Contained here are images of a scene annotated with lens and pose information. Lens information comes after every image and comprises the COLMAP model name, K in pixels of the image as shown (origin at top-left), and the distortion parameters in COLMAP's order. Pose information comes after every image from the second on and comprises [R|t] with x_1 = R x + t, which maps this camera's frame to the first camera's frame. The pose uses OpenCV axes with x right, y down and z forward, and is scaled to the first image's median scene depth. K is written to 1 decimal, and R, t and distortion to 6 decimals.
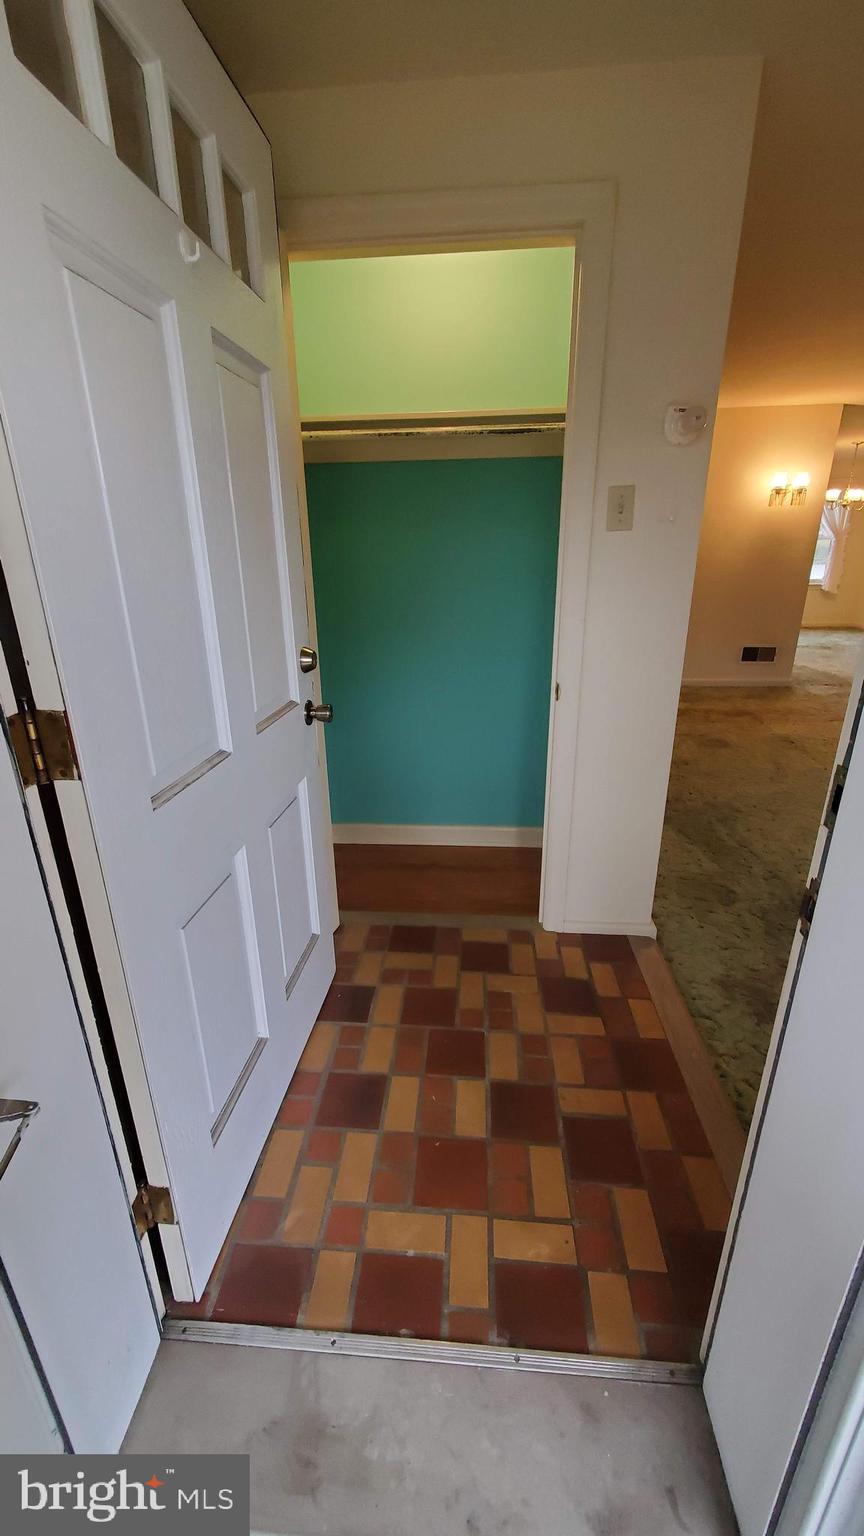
lens RADIAL K [[607.9, 0, 437.1], [0, 607.9, 766.1], [0, 0, 1]] dist [-0.000444, 0.000518]
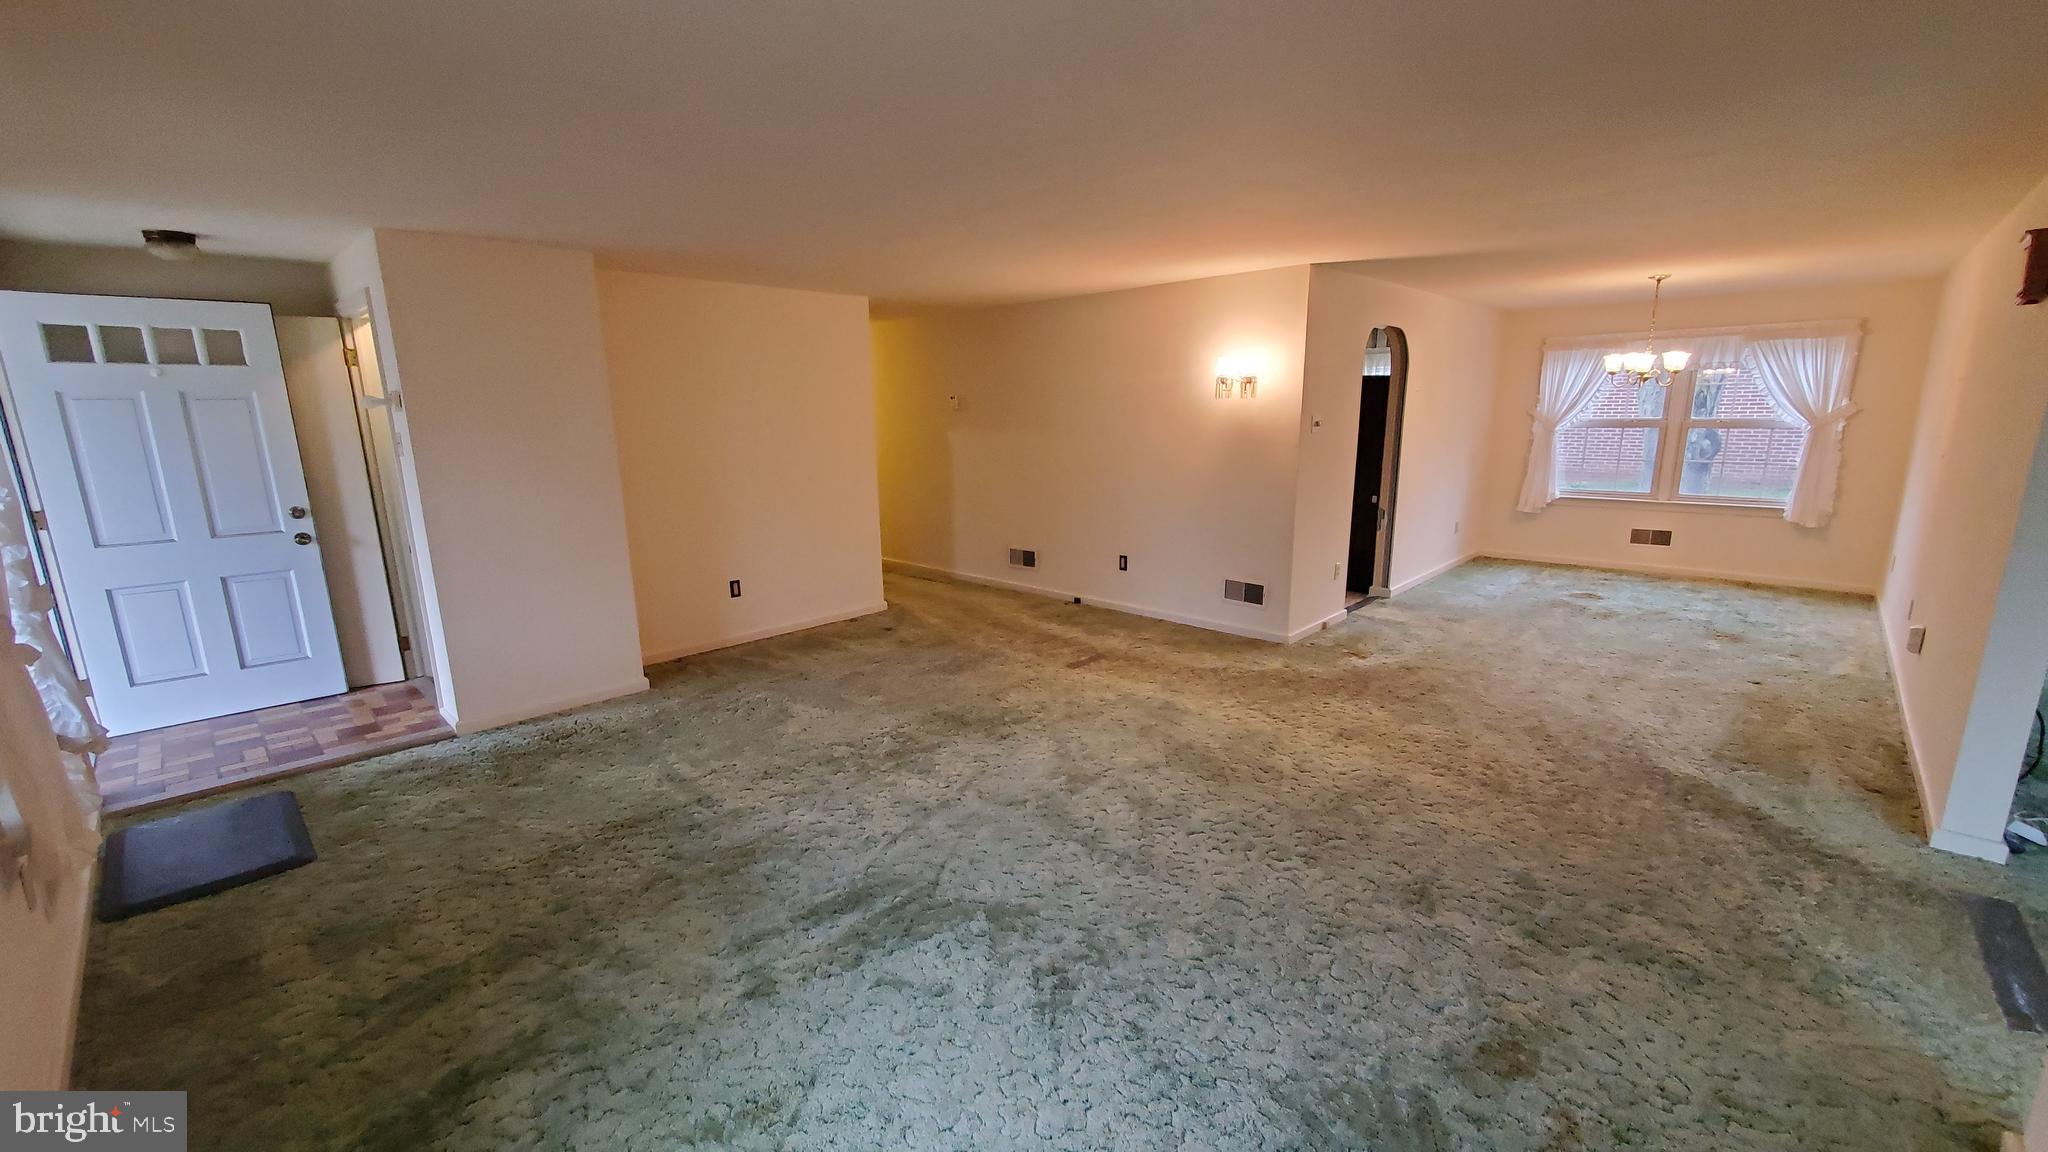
lens RADIAL K [[810.6, 0, 1017.7], [0, 810.6, 575.8], [0, 0, 1]] dist [-0.000444, 0.000518]
pose [[0.772593, 0.129657, -0.621522, 1.024863], [-0.215288, 0.974429, -0.064339, -0.094518], [0.597287, 0.183514, 0.780750, 0.102821]]
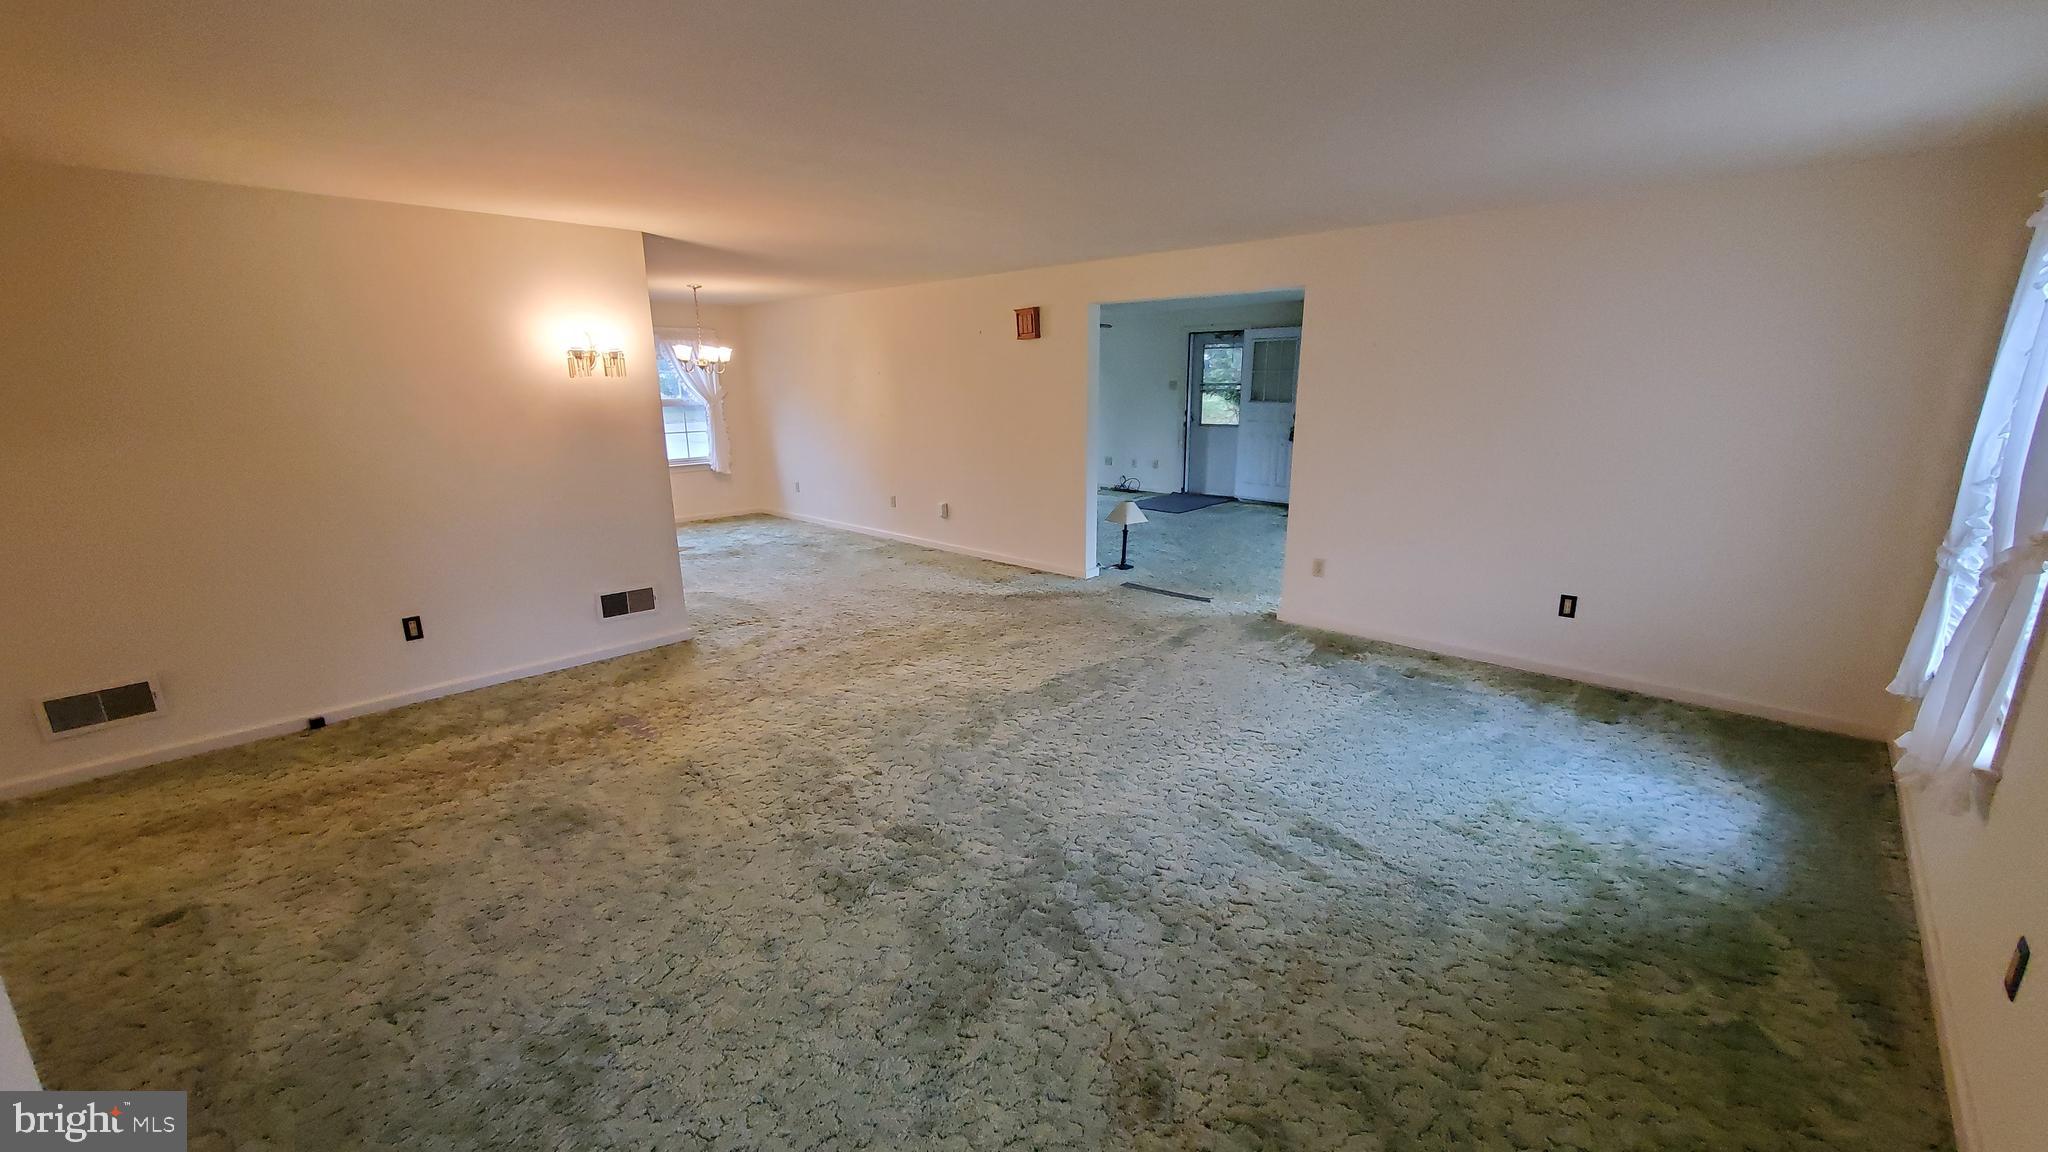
lens RADIAL K [[810.6, 0, 1011.2], [0, 810.6, 591.9], [0, 0, 1]] dist [-0.000444, 0.000518]
pose [[0.642473, -0.187882, 0.742919, 0.187645], [0.266659, 0.963702, 0.013112, -0.114075], [-0.718416, 0.189682, 0.669253, 0.180764]]
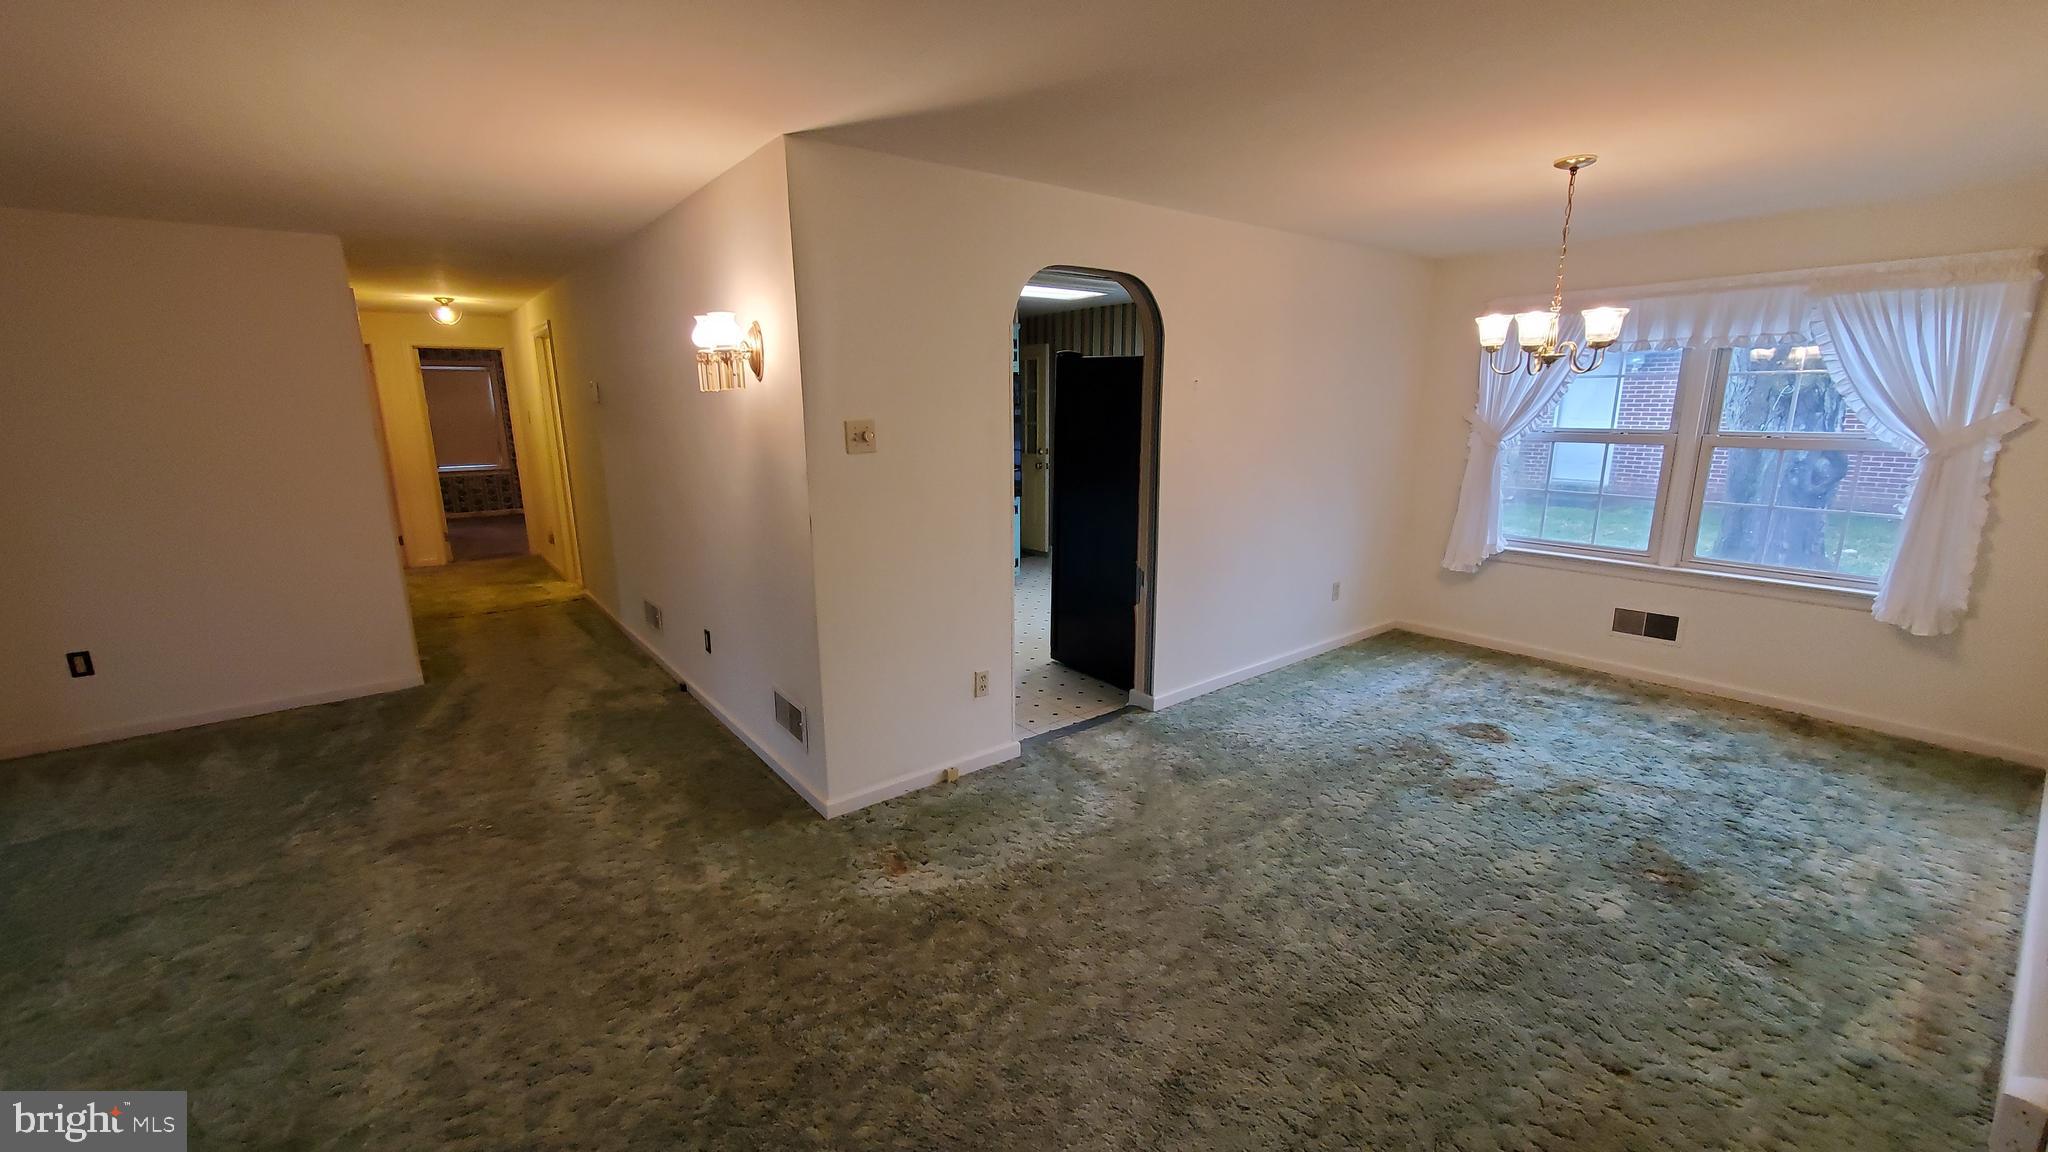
lens RADIAL K [[810.6, 0, 1016.5], [0, 810.6, 574.4], [0, 0, 1]] dist [-0.000444, 0.000518]
pose [[0.673164, 0.163338, -0.721229, 1.155969], [-0.259414, 0.965481, -0.023472, -0.349292], [0.692499, 0.202897, 0.692299, 0.789775]]
